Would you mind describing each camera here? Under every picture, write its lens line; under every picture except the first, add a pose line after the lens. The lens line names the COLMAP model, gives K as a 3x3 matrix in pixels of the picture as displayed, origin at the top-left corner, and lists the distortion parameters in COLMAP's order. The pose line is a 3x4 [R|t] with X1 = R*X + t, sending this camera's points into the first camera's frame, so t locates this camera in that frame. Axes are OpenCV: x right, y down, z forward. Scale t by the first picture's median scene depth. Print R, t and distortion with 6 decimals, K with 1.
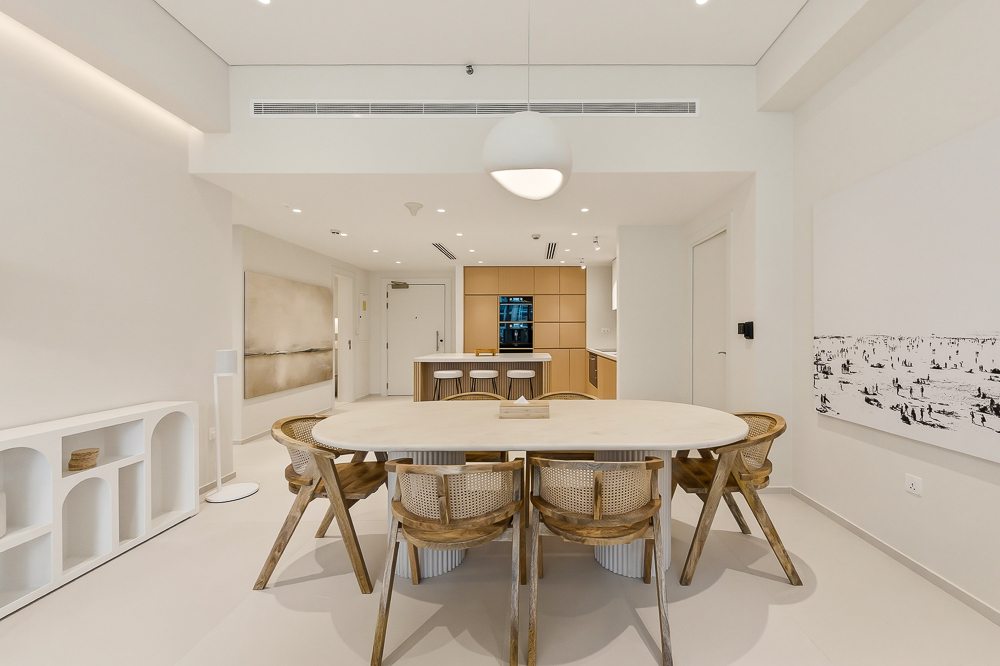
lens RADIAL K [[410.4, 0, 537.3], [0, 410.4, 333.3], [0, 0, 1]] dist [-0.000878, -0.000282]
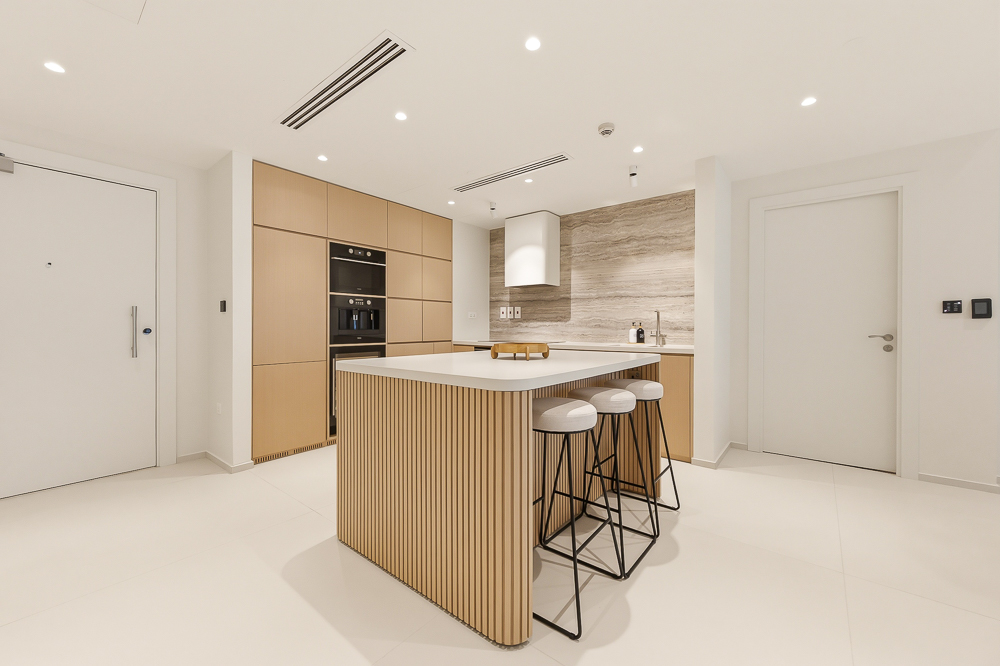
lens RADIAL K [[392.6, 0, 499.7], [0, 392.6, 328.0], [0, 0, 1]] dist [-0.000164, -0.000094]
pose [[0.637314, 0.002085, 0.770602, -0.974769], [-0.002536, 0.999997, -0.000608, 0.046669], [-0.770600, -0.001567, 0.637317, 1.568339]]
